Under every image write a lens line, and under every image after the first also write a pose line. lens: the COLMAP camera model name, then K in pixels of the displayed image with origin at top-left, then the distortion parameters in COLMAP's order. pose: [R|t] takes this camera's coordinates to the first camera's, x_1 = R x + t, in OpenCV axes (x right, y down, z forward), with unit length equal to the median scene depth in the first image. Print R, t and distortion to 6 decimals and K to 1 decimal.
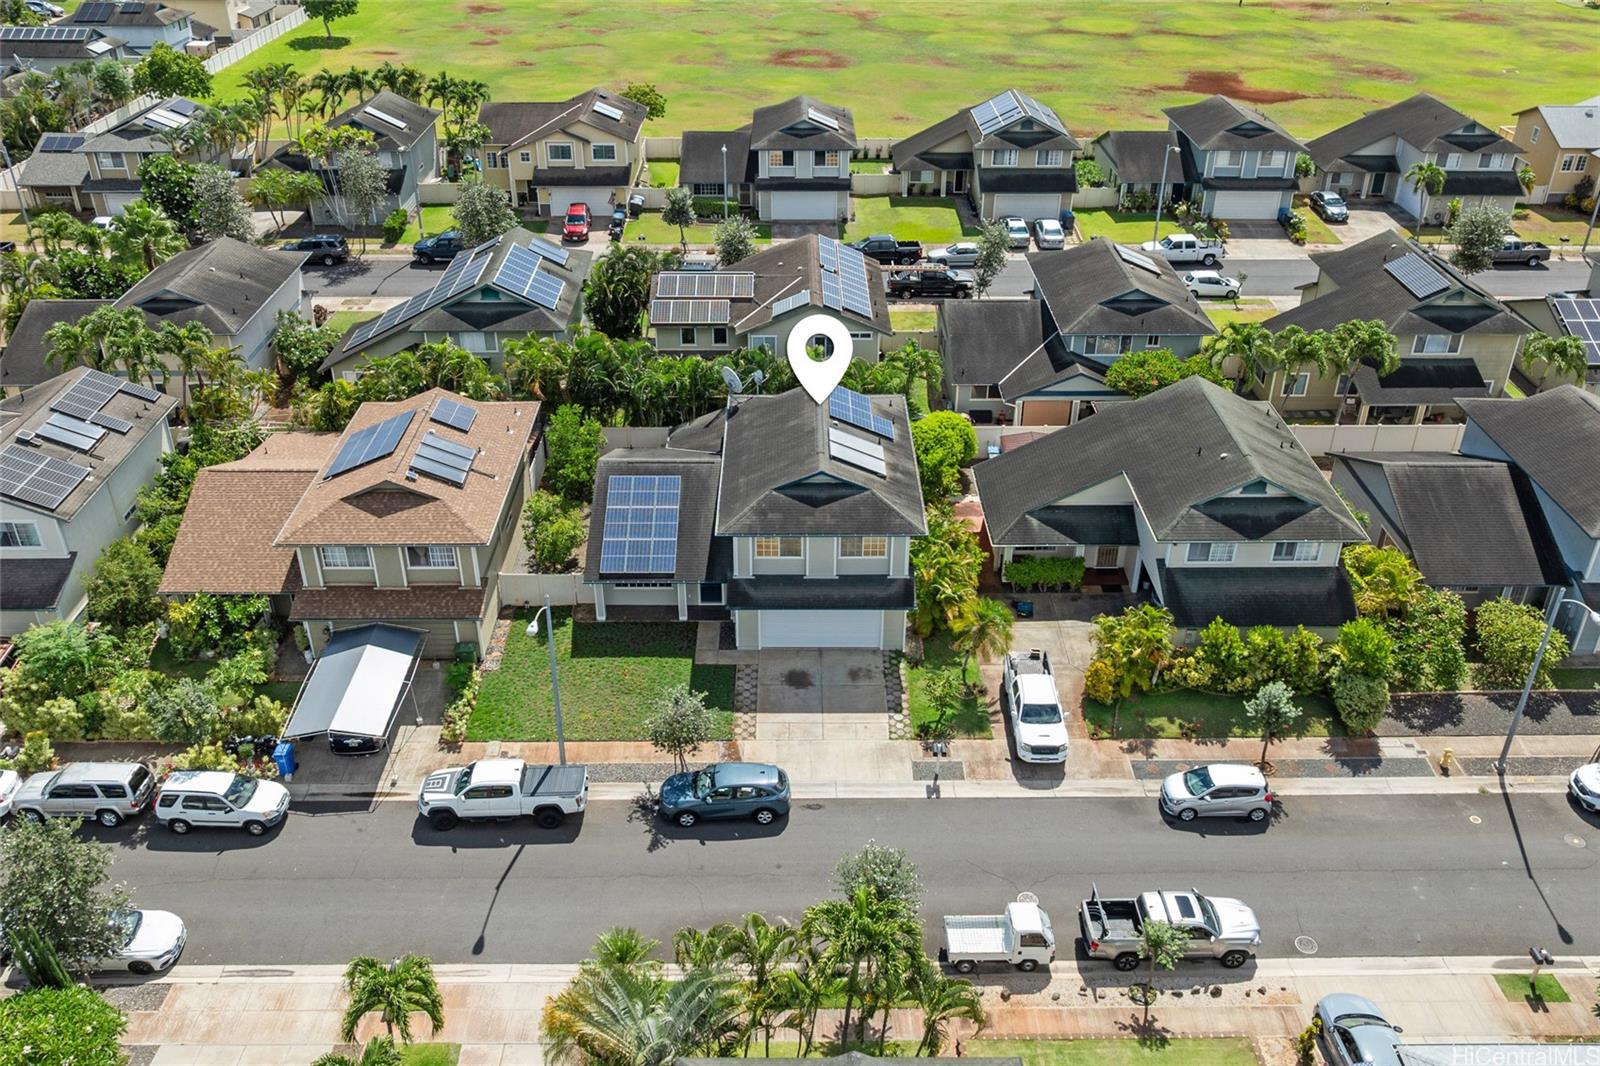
lens RADIAL K [[1333.9, 0, 799.1], [0, 1333.9, 535.3], [0, 0, 1]] dist [-0.017285, -0.003067]
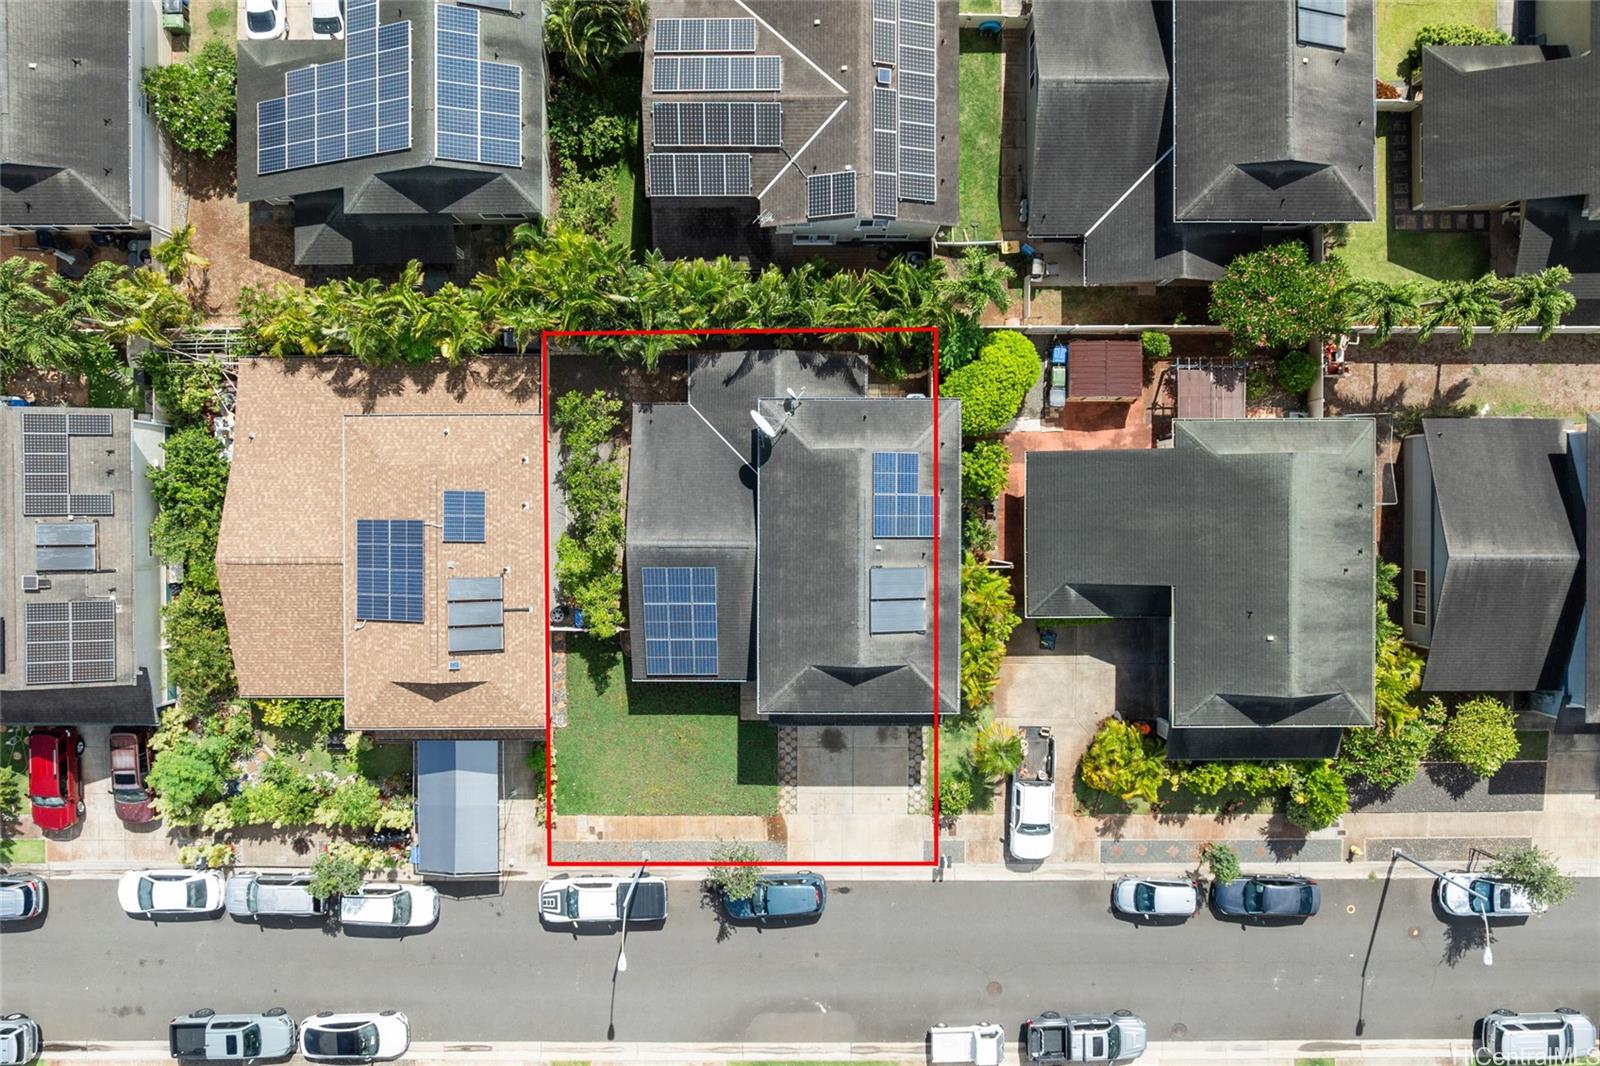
lens RADIAL K [[1333.9, 0, 795.2], [0, 1333.9, 532.6], [0, 0, 1]] dist [-0.017285, -0.003067]
pose [[0.999974, 0.007016, -0.001614, -0.032298], [-0.002137, 0.503314, 0.864101, -0.971917], [0.006875, -0.864075, 0.503316, 0.583915]]
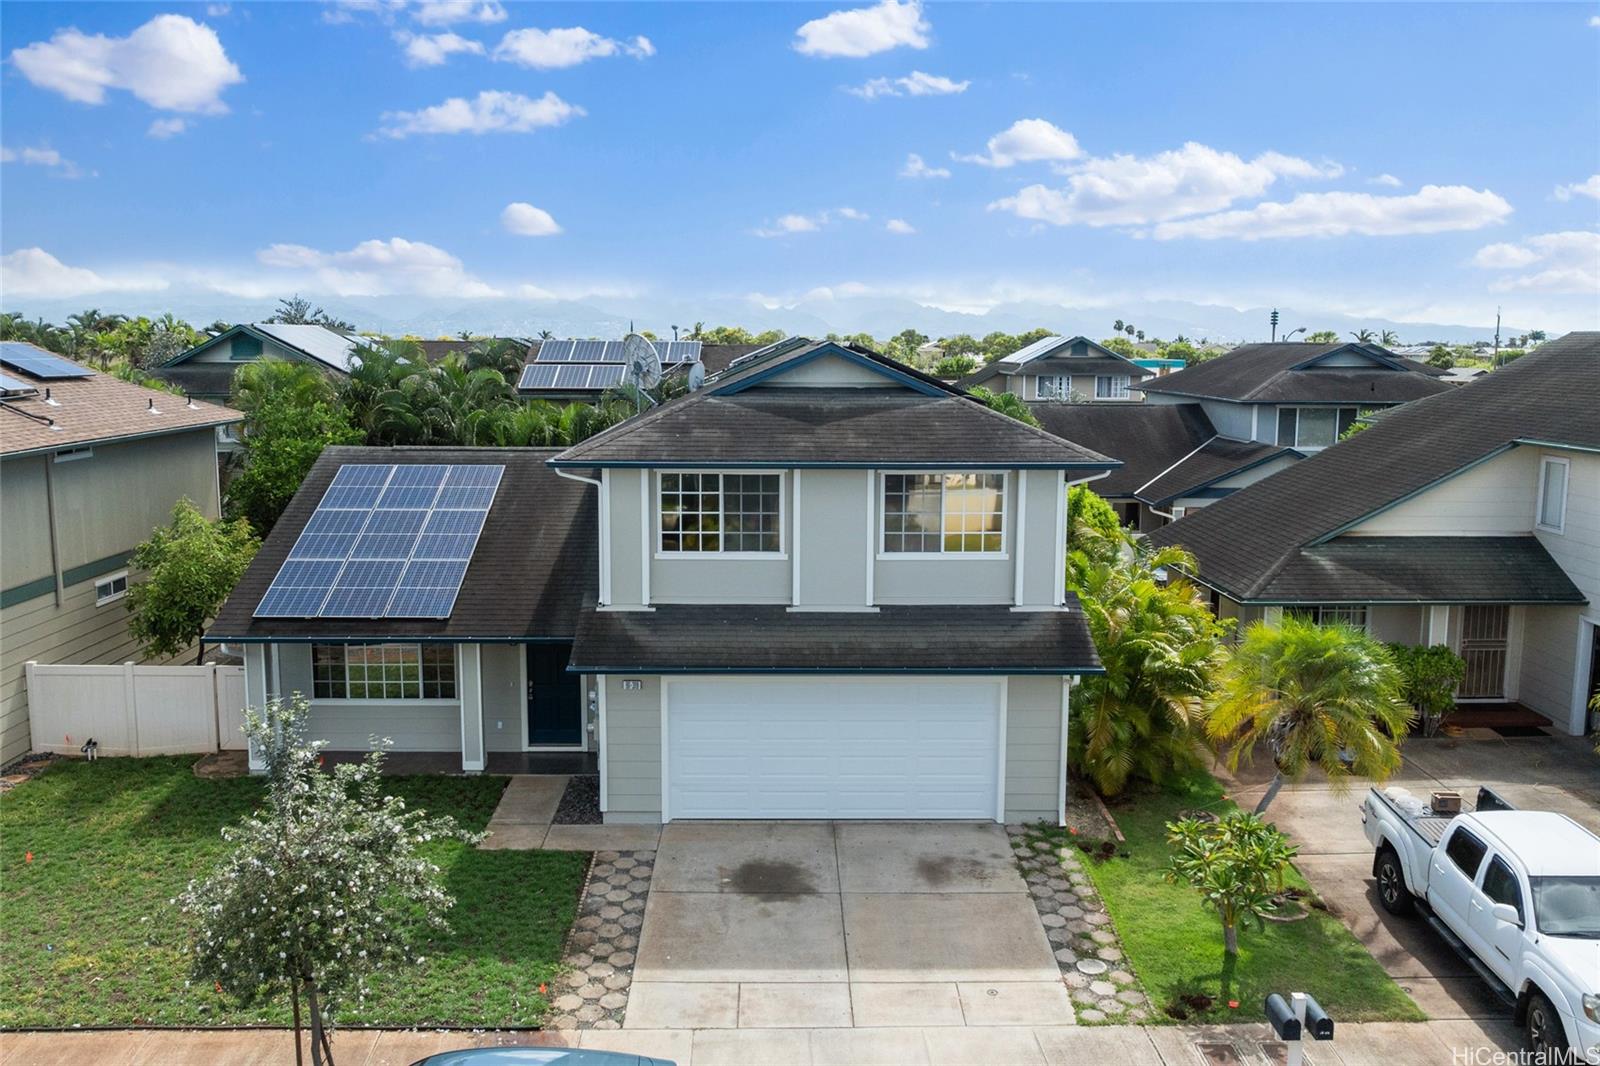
lens RADIAL K [[1333.9, 0, 802.7], [0, 1333.9, 529.4], [0, 0, 1]] dist [-0.017285, -0.003067]
pose [[0.999873, 0.001127, 0.015905, 0.002041], [0.005136, 0.921576, -0.388163, 0.158293], [-0.015095, 0.388195, 0.921454, 0.657940]]
